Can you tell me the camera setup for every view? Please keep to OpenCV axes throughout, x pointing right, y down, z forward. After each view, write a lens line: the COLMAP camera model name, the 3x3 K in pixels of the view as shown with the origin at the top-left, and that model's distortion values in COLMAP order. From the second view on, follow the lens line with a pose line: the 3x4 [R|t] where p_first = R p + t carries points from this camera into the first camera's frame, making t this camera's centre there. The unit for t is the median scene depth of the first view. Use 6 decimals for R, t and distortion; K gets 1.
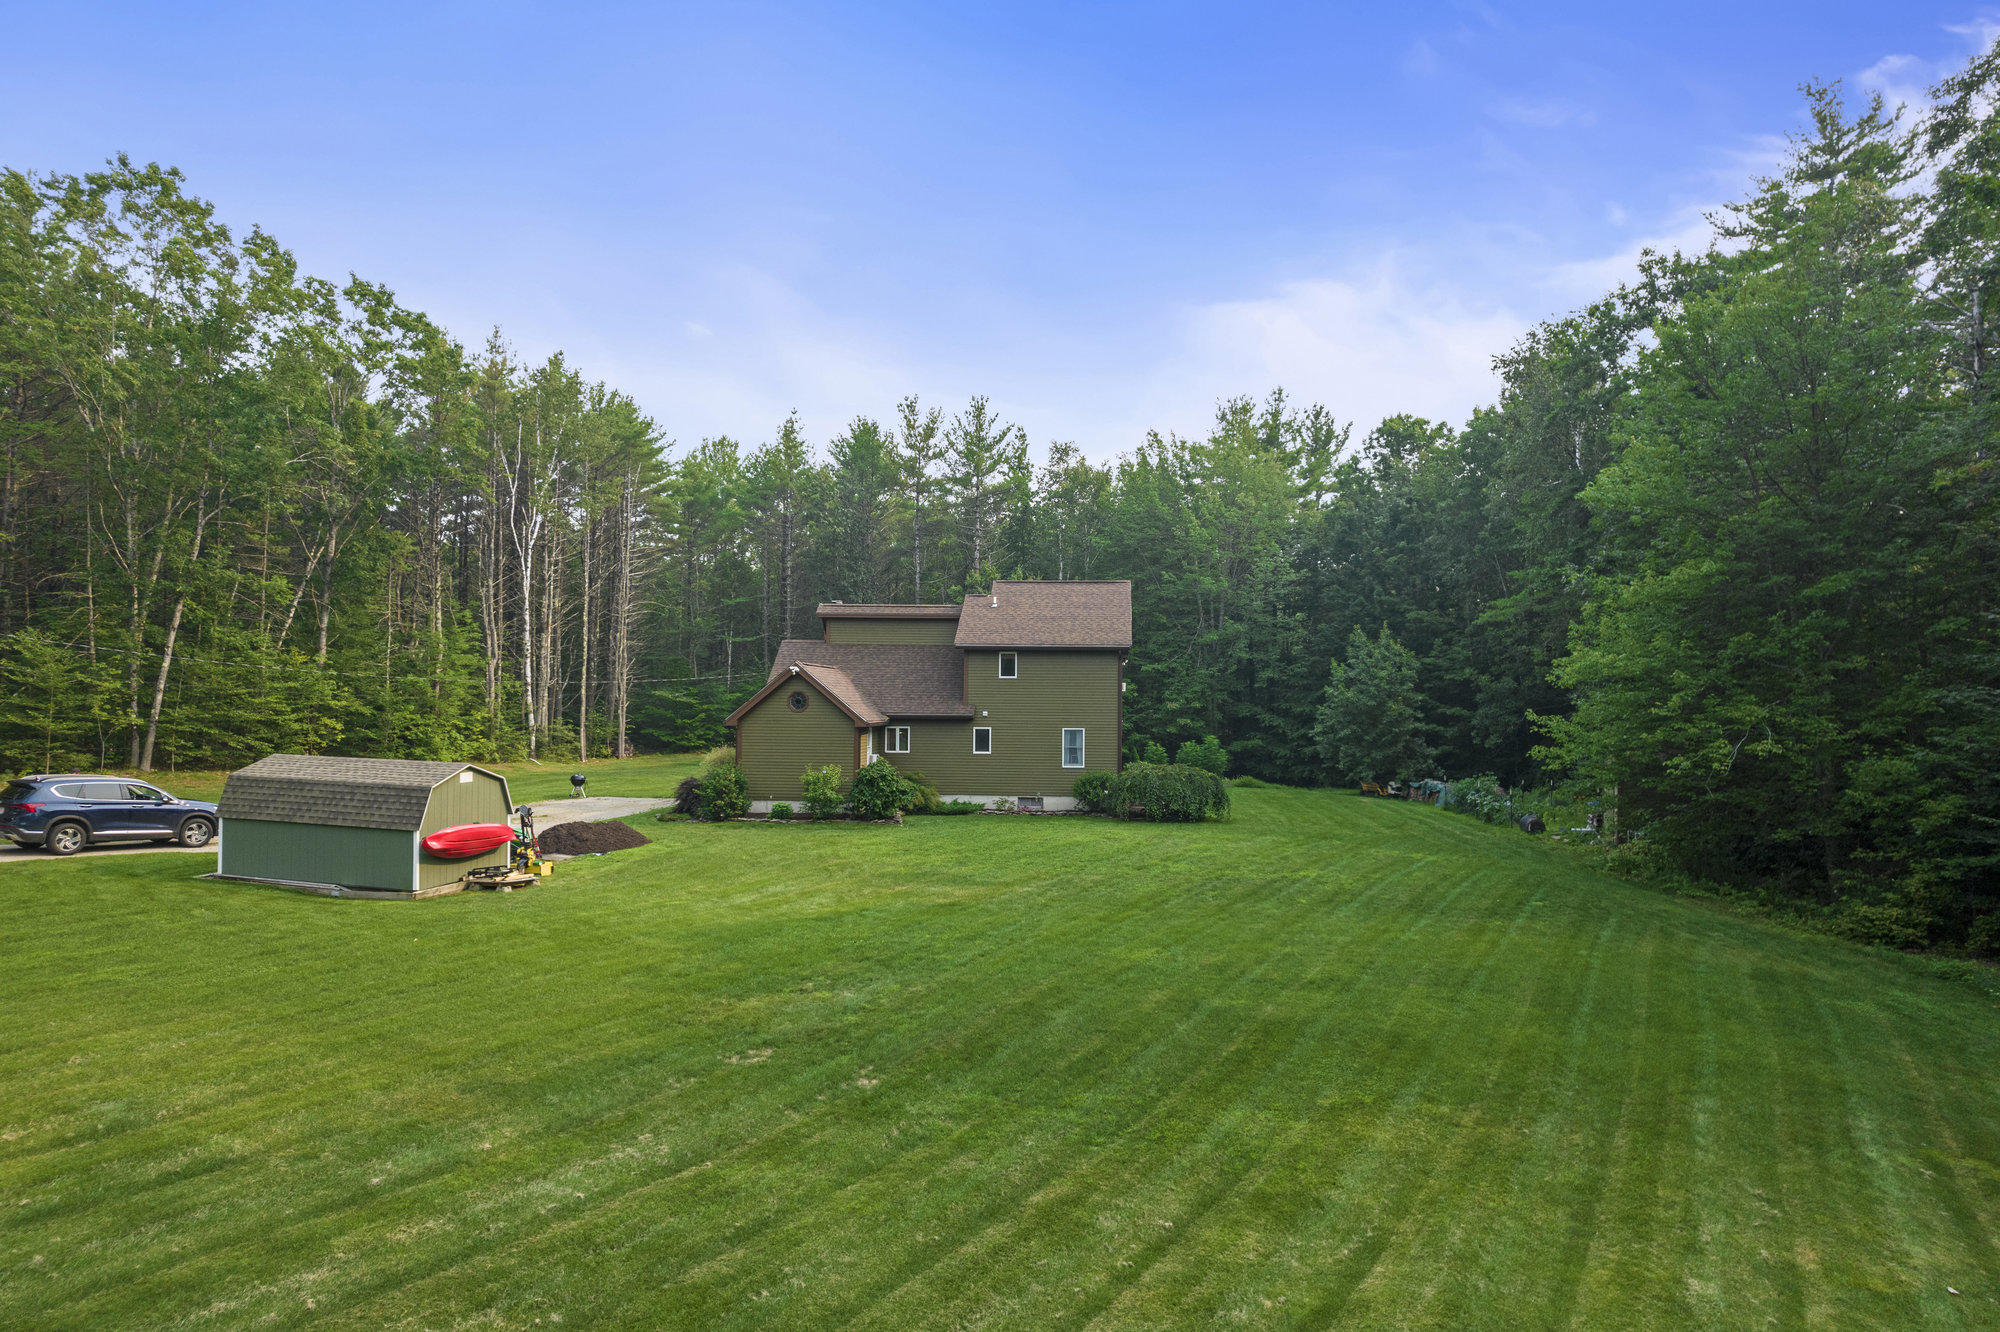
lens RADIAL K [[1321.0, 0, 1000.0], [0, 1321.0, 666.0], [0, 0, 1]] dist [-0.058948, 0.002484]
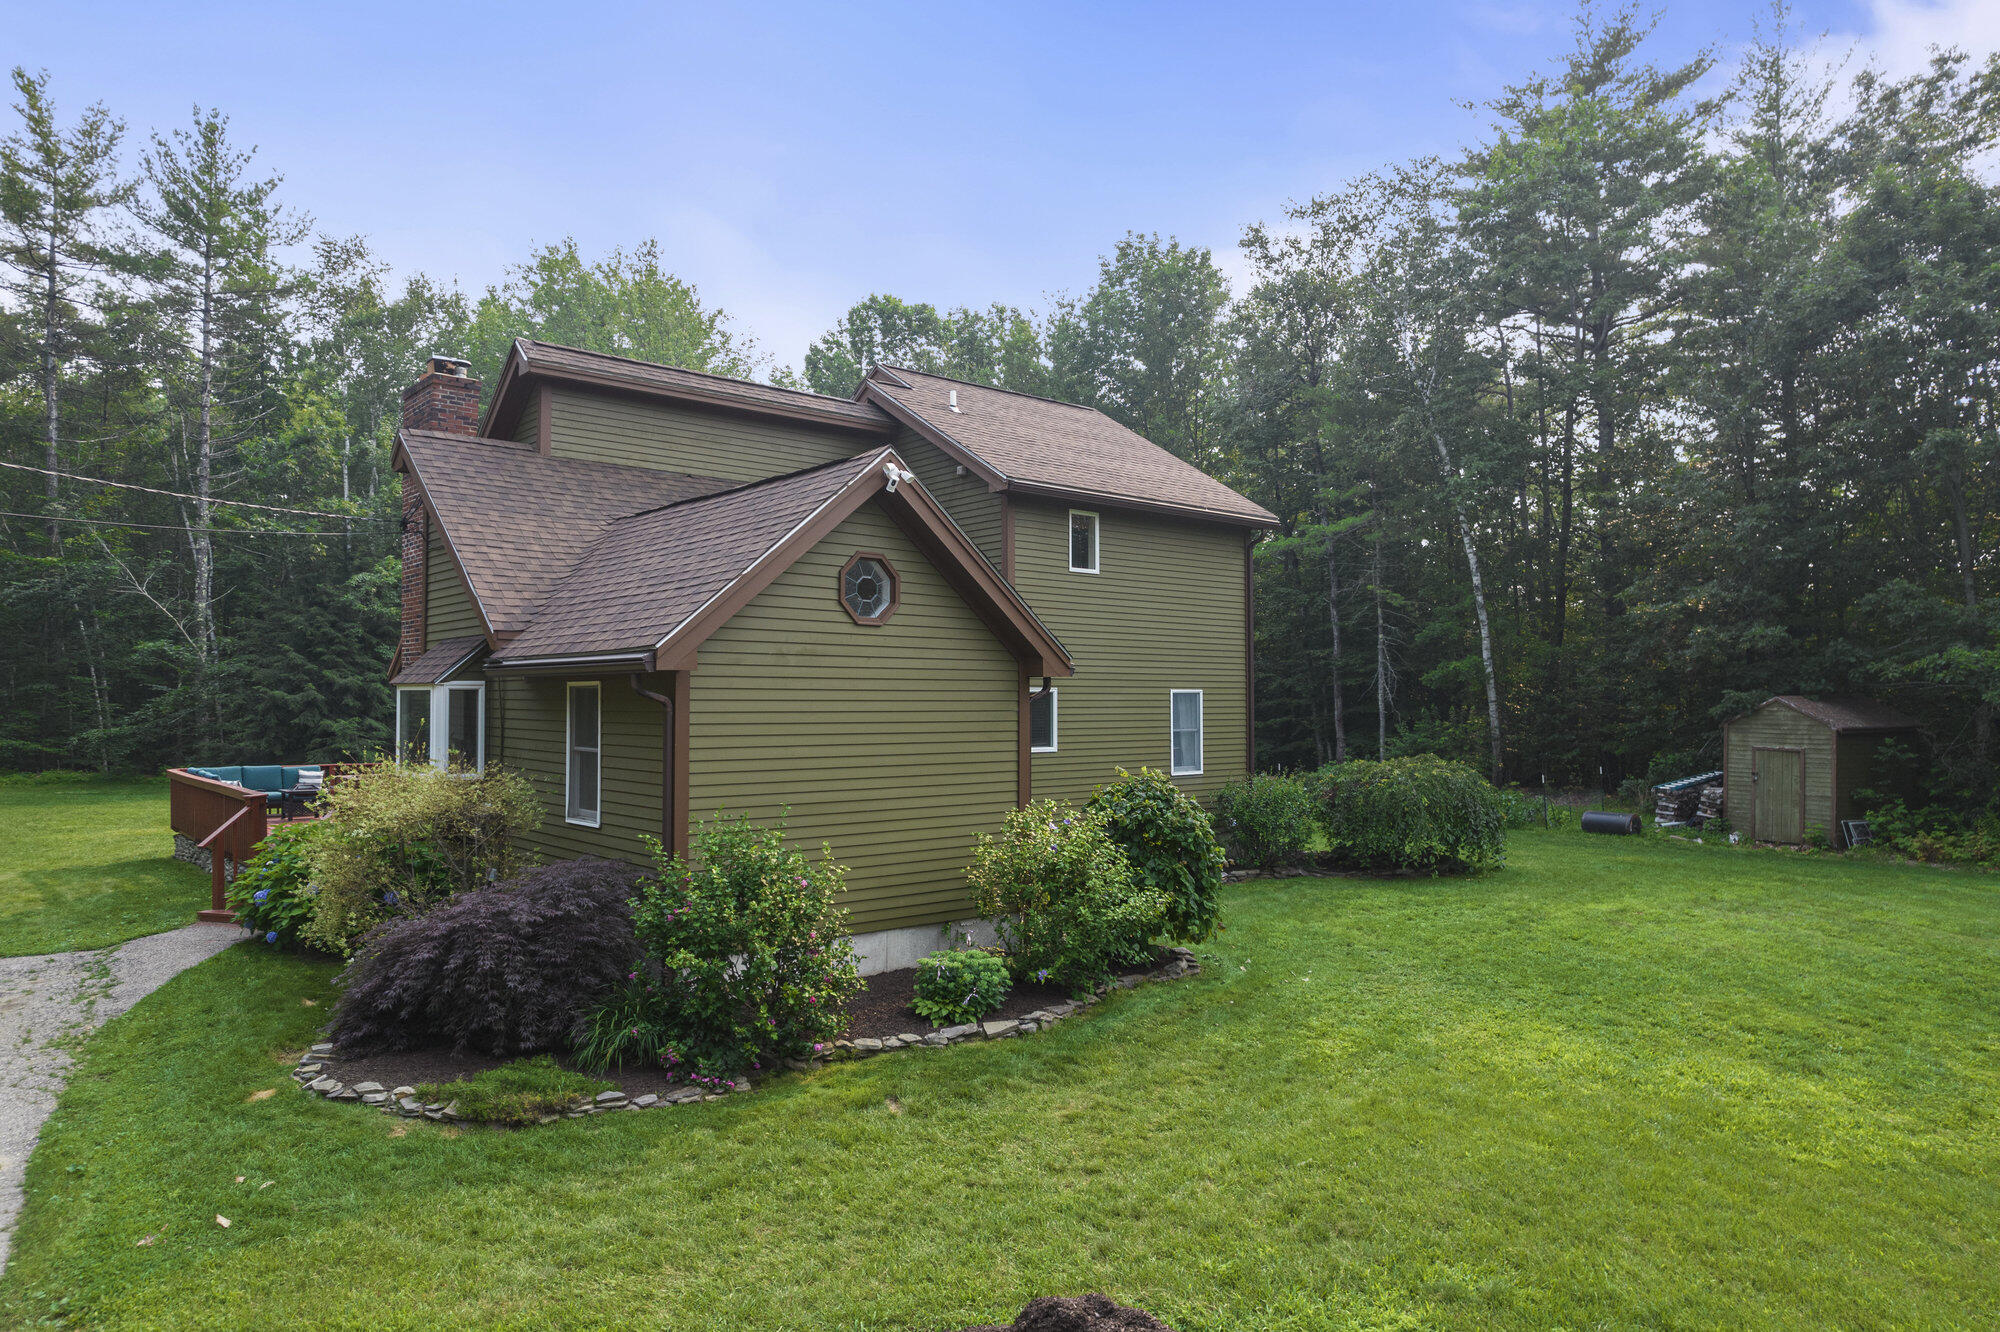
lens RADIAL K [[1321.0, 0, 1000.0], [0, 1321.0, 666.0], [0, 0, 1]] dist [-0.058948, 0.002484]
pose [[0.662696, 0.012562, 0.748783, -0.185649], [0.001086, 0.999842, -0.017736, 0.026210], [-0.748888, 0.012566, 0.662578, 0.433344]]
